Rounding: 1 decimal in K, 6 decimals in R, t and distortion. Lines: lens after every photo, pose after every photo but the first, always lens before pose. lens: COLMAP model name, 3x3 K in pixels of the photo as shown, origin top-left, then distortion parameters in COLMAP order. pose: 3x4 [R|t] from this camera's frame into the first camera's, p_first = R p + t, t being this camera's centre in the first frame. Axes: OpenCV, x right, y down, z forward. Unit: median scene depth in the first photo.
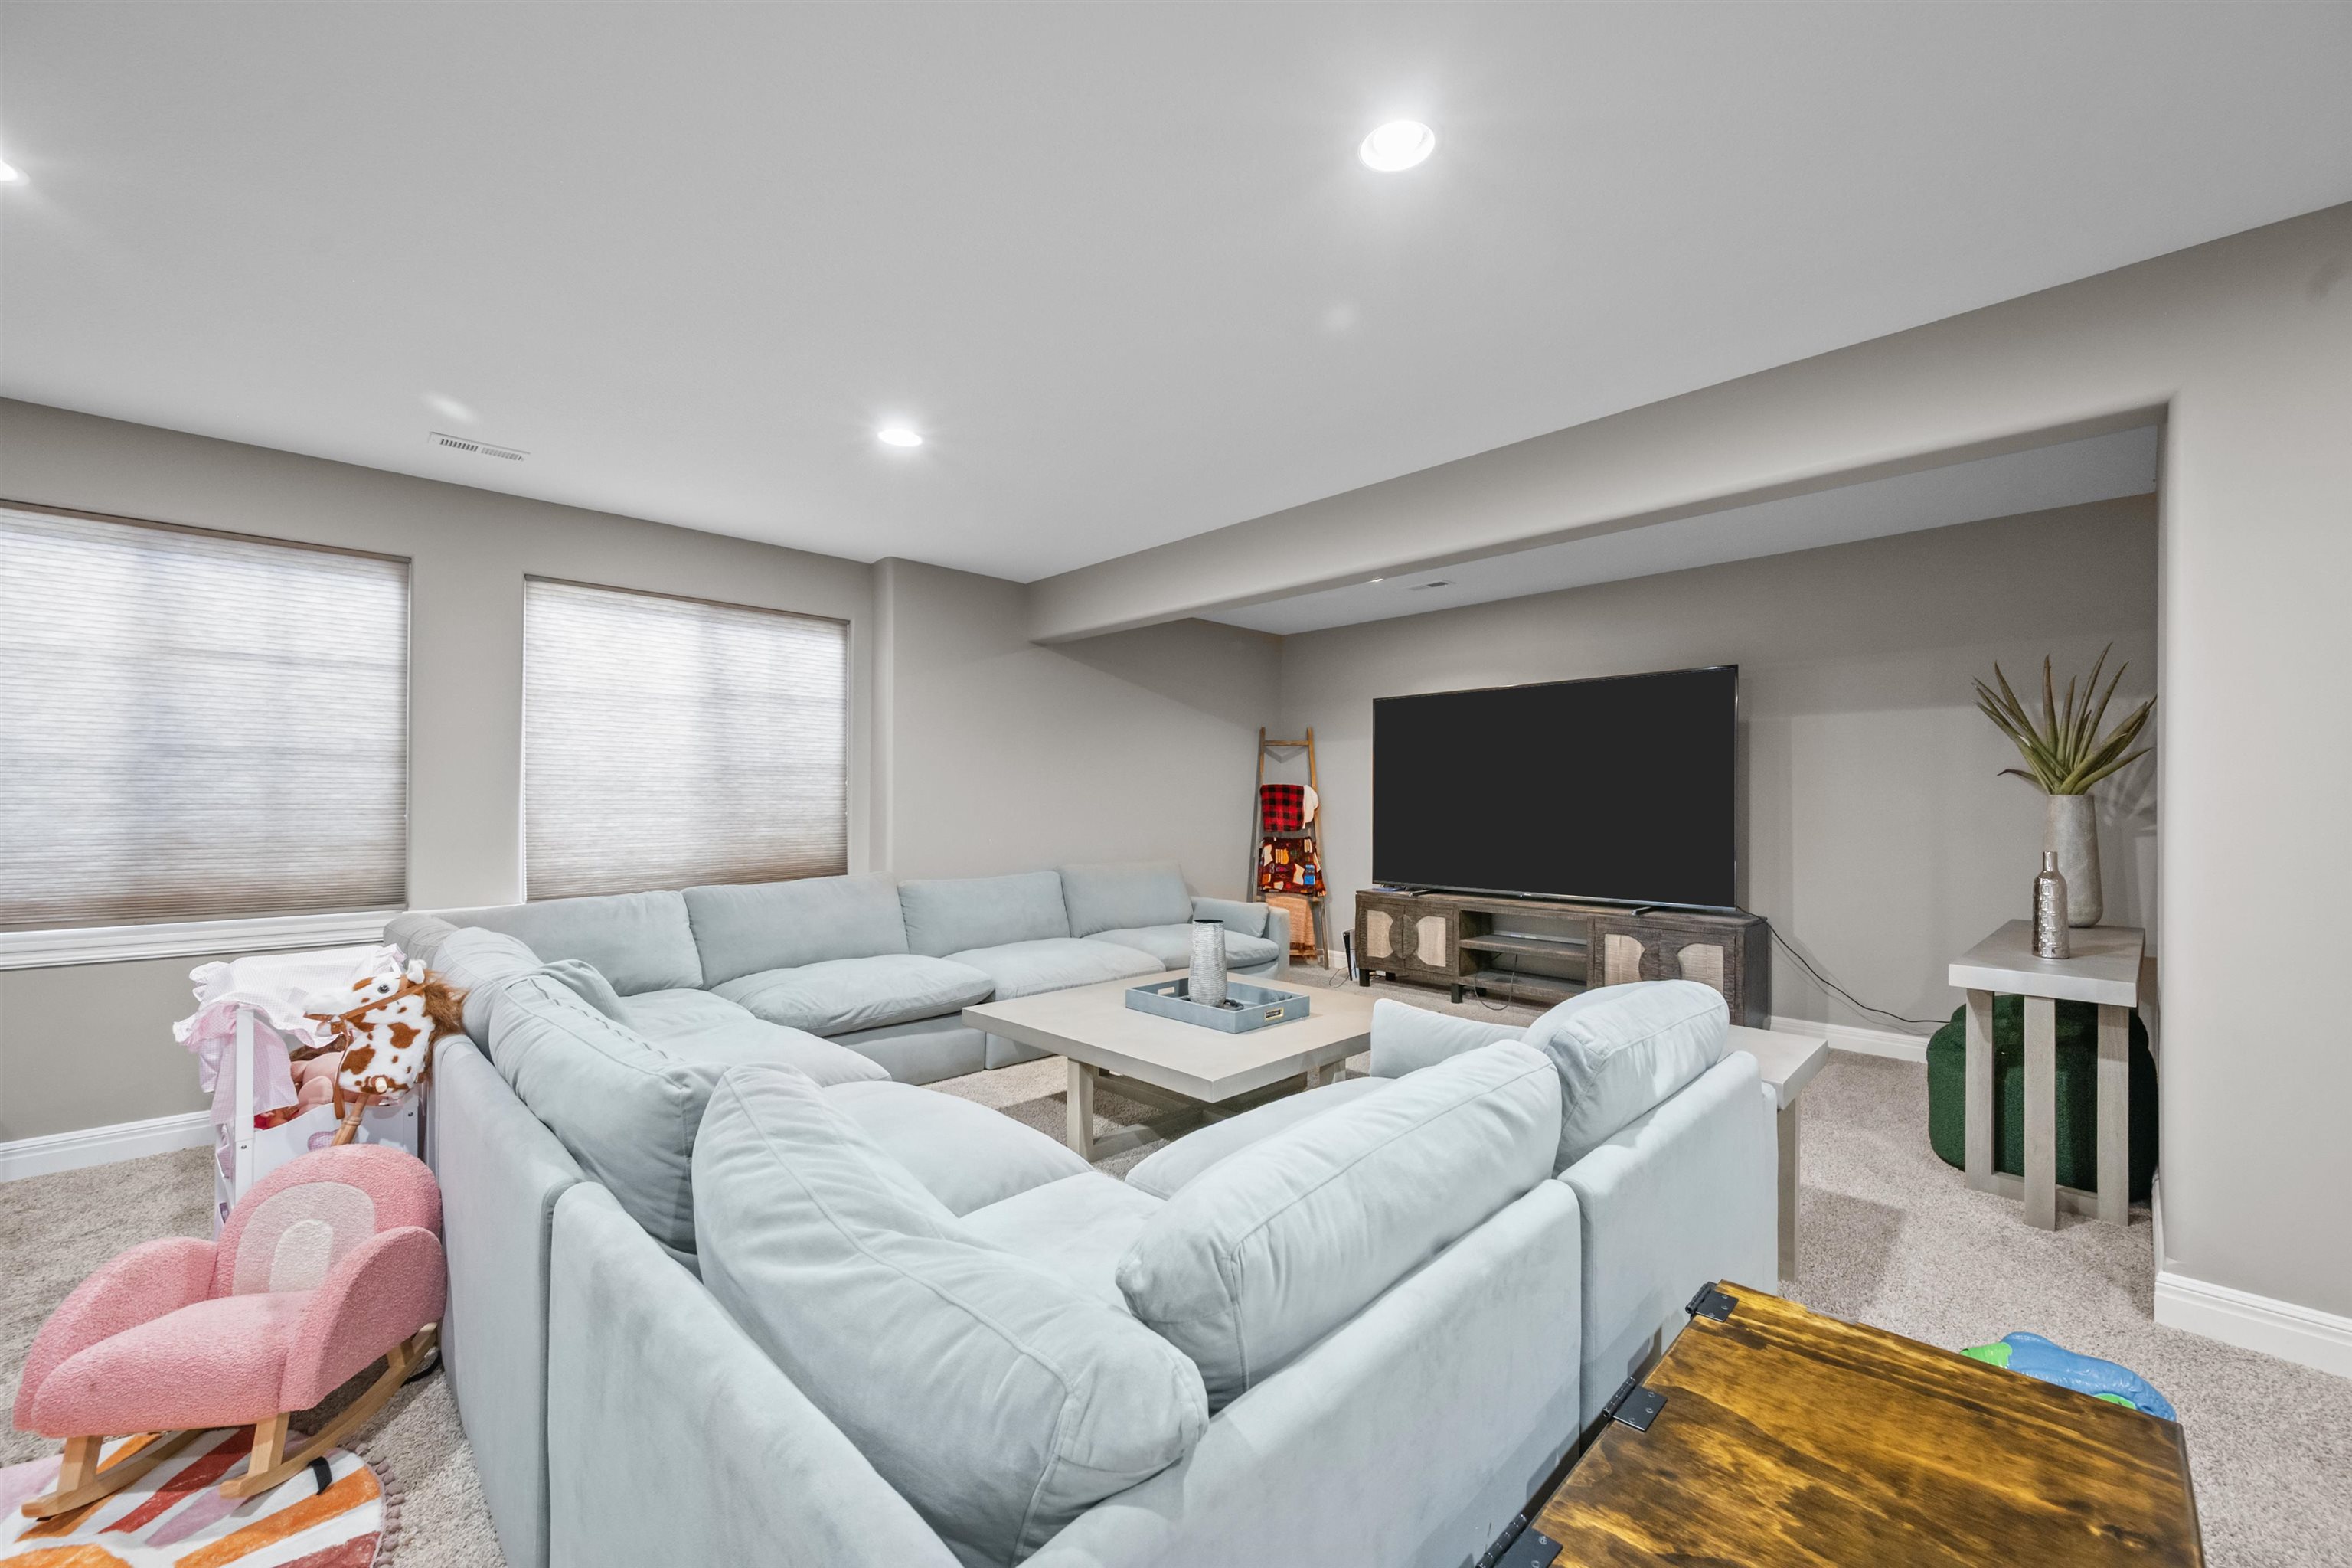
lens RADIAL K [[930.4, 0, 1174.4], [0, 930.4, 794.0], [0, 0, 1]] dist [0.000066, -0.000116]
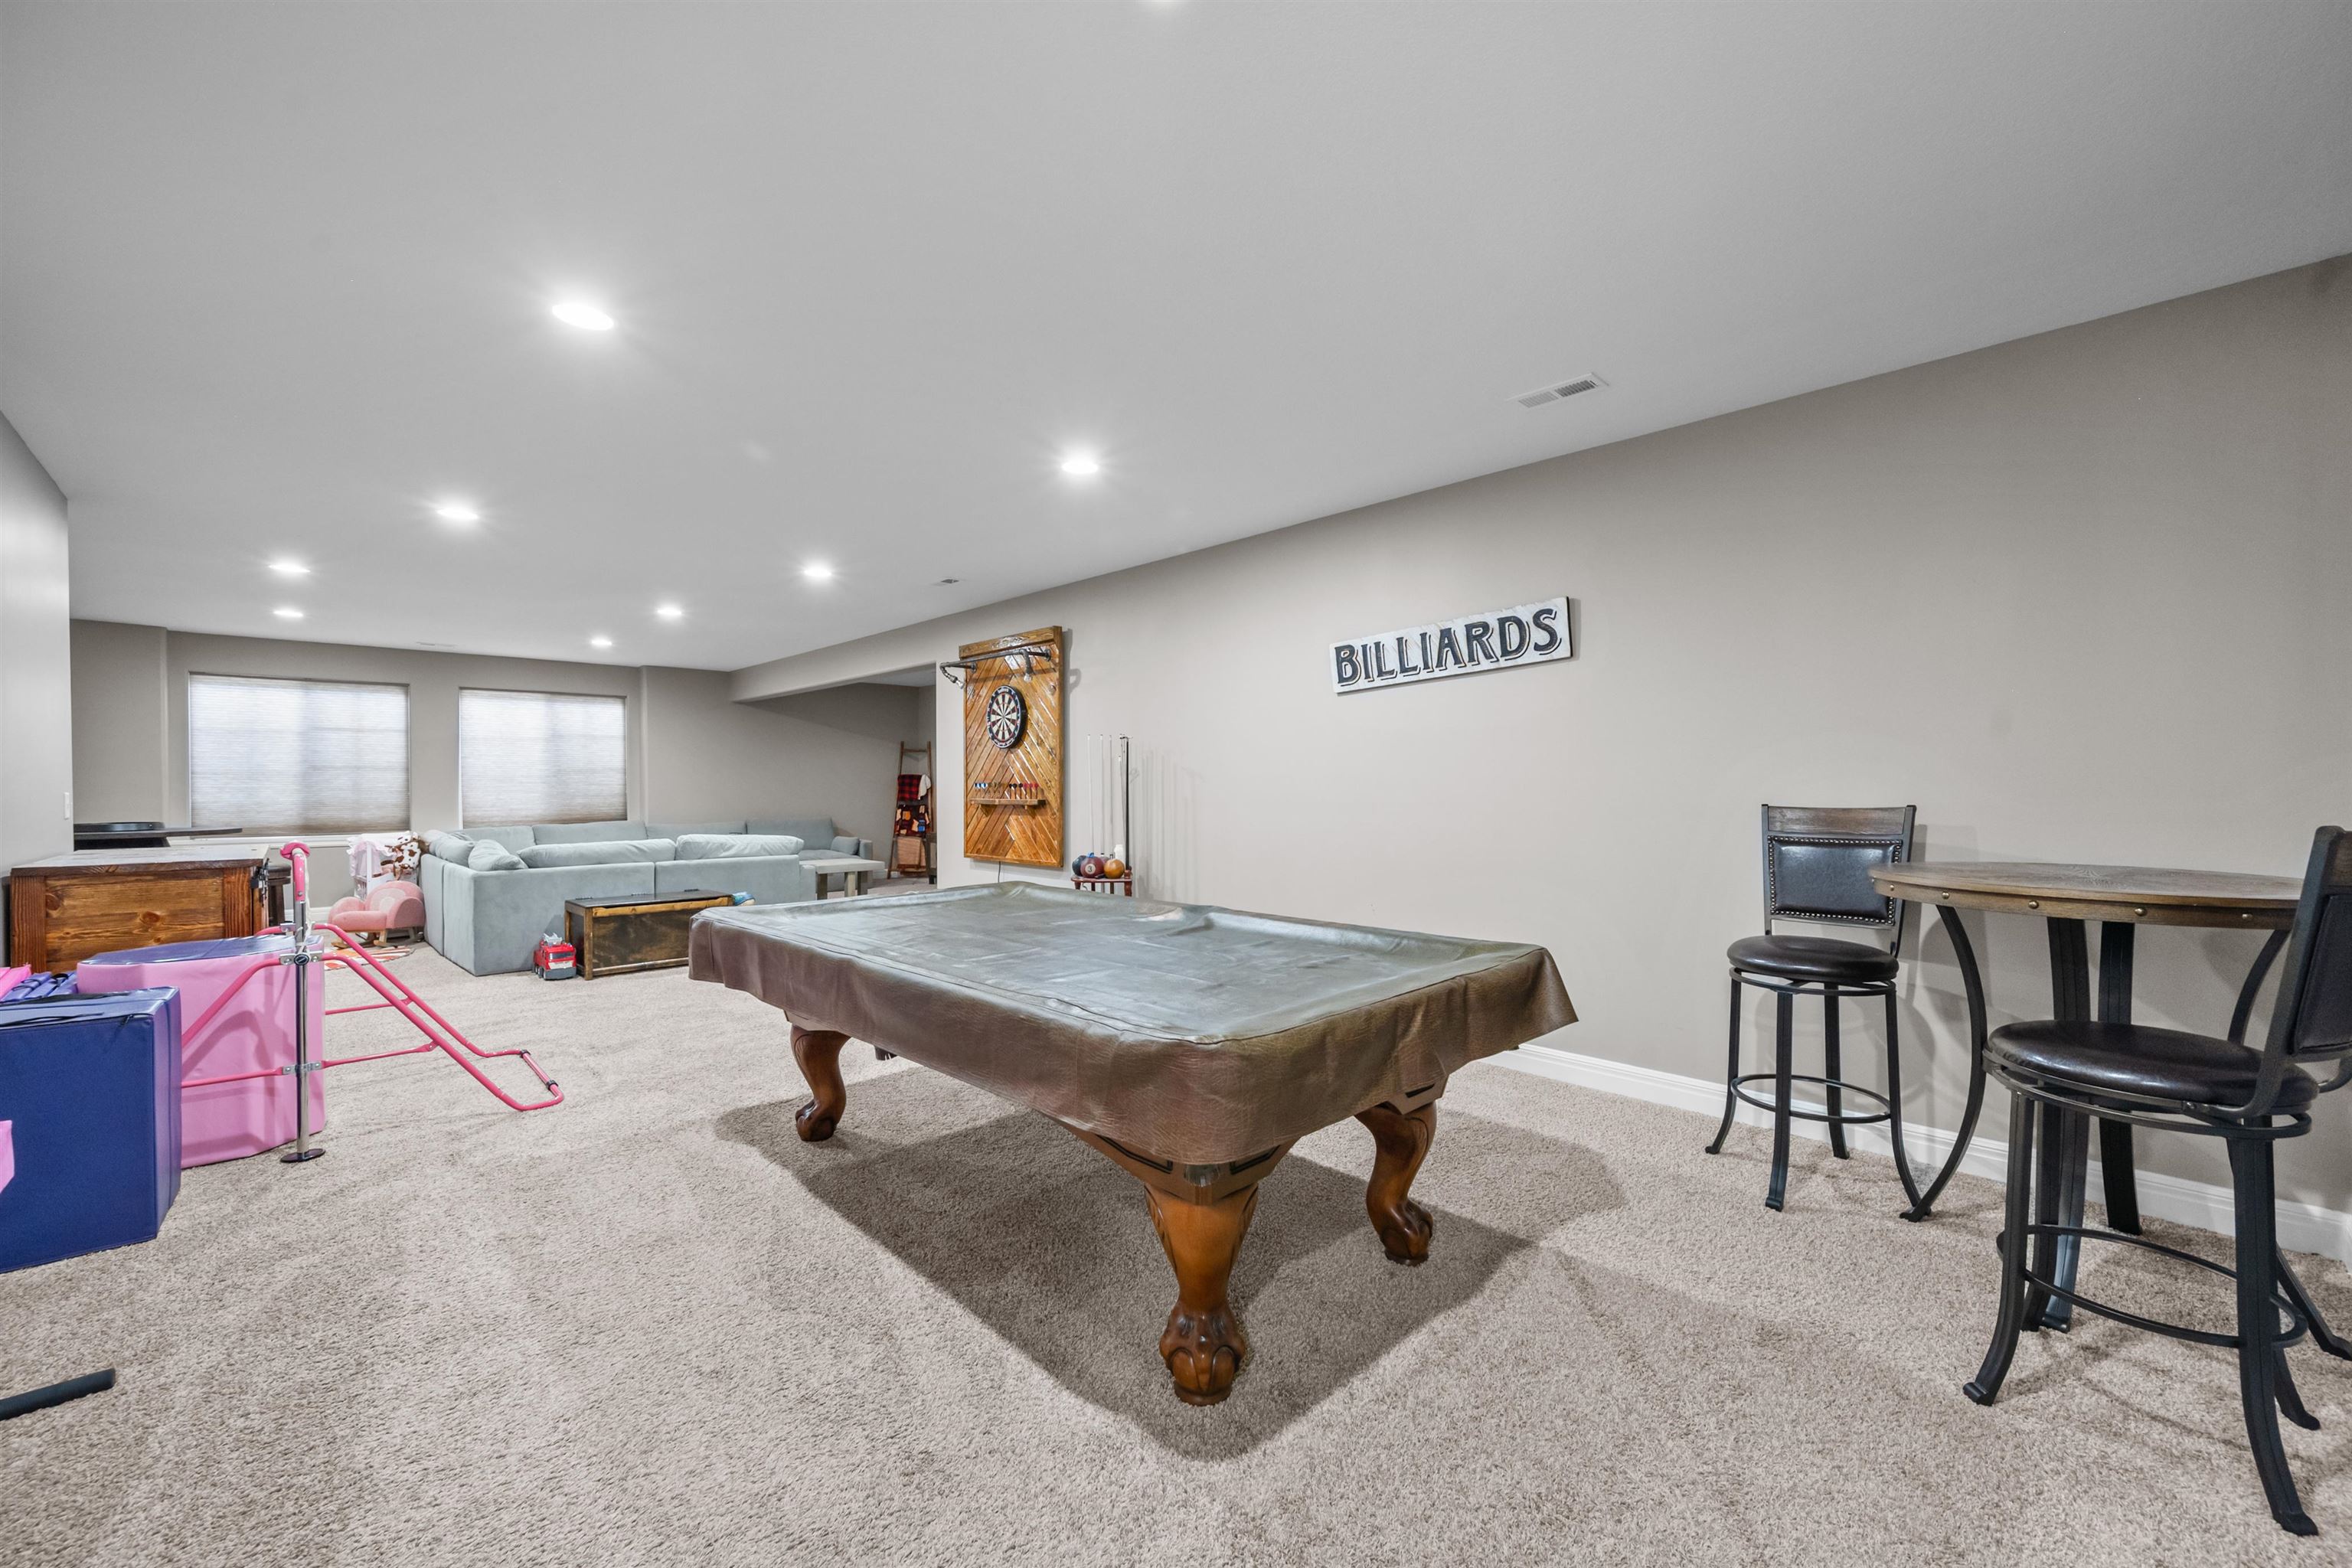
lens RADIAL K [[930.4, 0, 1177.6], [0, 930.4, 787.8], [0, 0, 1]] dist [0.000066, -0.000116]
pose [[0.999961, -0.005680, 0.006776, 1.118169], [0.005582, 0.999881, 0.014391, -0.013744], [-0.006857, -0.014353, 0.999873, -1.386658]]
